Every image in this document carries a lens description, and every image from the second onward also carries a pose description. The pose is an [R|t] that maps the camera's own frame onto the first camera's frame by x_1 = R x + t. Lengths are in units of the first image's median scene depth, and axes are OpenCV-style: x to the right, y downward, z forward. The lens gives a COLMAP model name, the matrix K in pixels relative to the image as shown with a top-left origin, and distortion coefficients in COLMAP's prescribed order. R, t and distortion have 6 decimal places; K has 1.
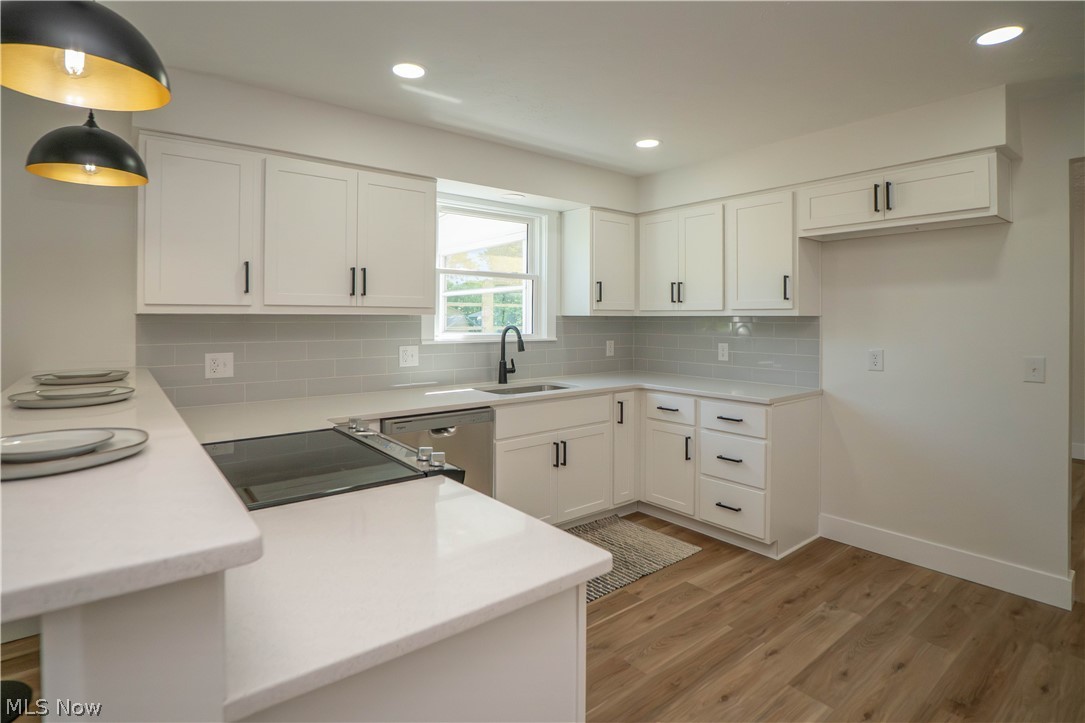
lens RADIAL K [[550.7, 0, 539.7], [0, 550.7, 316.8], [0, 0, 1]] dist [-0.027904, 0.000946]
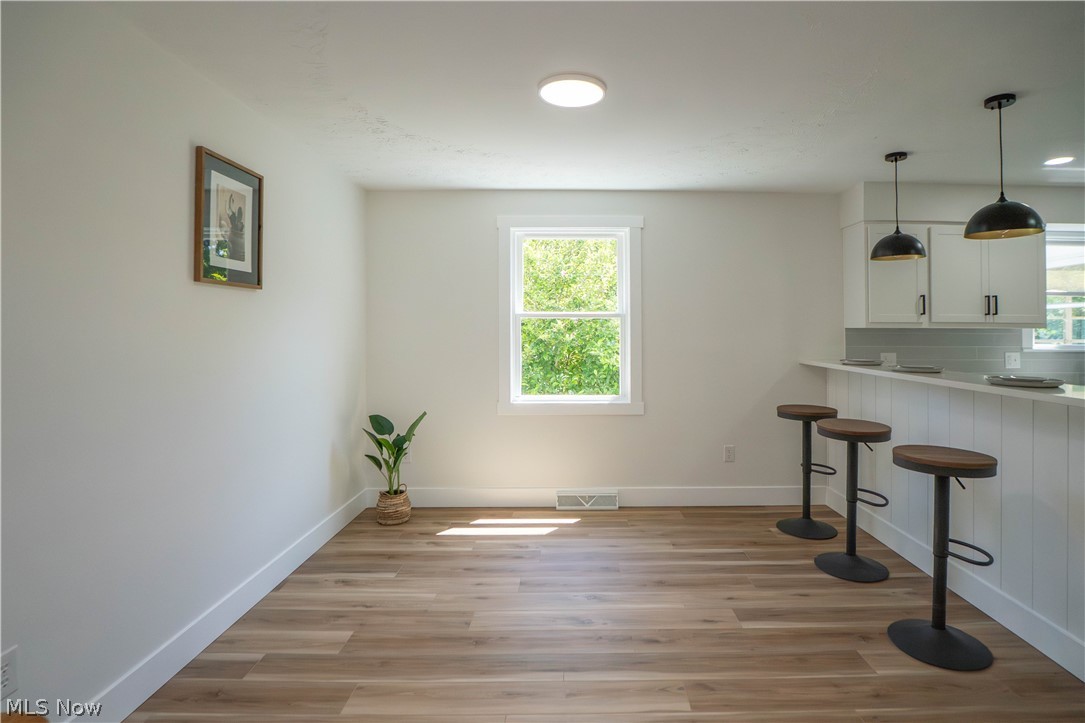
lens RADIAL K [[545.9, 0, 580.7], [0, 545.9, 319.7], [0, 0, 1]] dist [-0.033174, 0.000503]
pose [[0.791361, -0.008914, -0.611284, -0.269455], [-0.000773, 0.999878, -0.015581, -0.004009], [0.611349, 0.012802, 0.791258, -0.610917]]
